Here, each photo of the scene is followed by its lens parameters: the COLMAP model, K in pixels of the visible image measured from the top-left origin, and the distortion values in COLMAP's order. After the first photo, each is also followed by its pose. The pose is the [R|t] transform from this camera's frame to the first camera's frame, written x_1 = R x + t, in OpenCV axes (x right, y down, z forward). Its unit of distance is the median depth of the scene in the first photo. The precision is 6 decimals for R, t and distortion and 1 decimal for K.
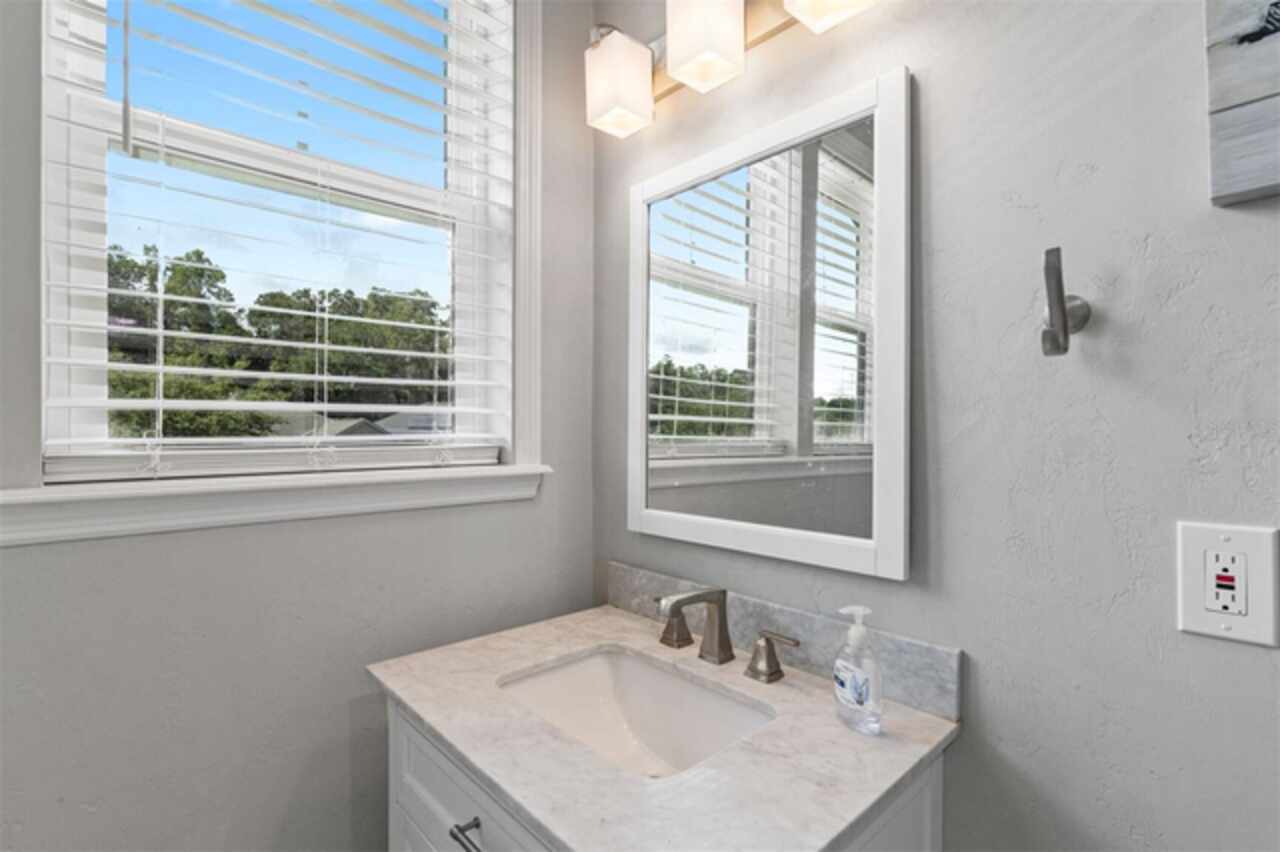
lens RADIAL K [[587.2, 0, 640.9], [0, 587.2, 427.5], [0, 0, 1]] dist [-0.011244, 0.000103]
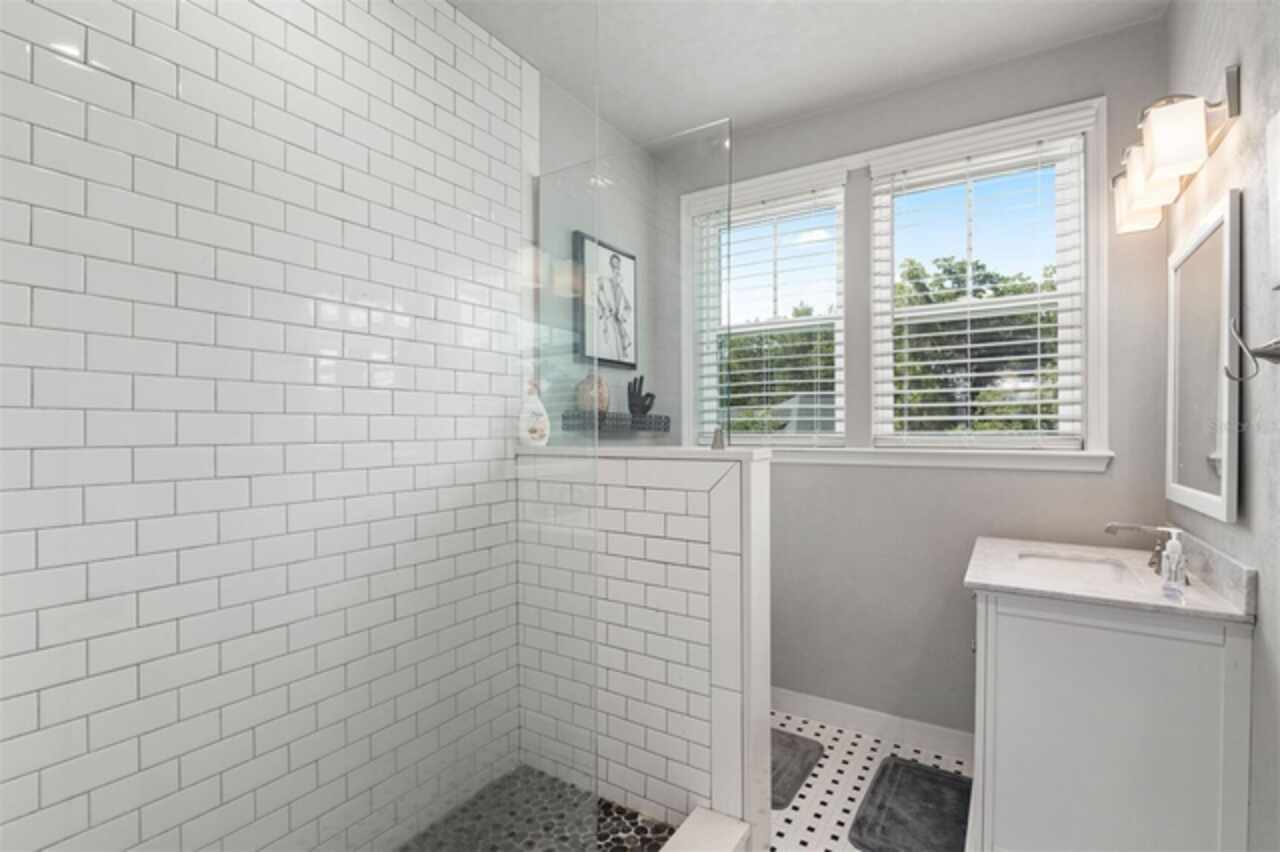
lens RADIAL K [[587.2, 0, 638.1], [0, 587.2, 434.1], [0, 0, 1]] dist [-0.011244, 0.000103]
pose [[0.246400, -0.000036, -0.969168, 1.026946], [0.000450, 1.000000, 0.000077, 0.020699], [0.969168, -0.000455, 0.246400, -0.581859]]
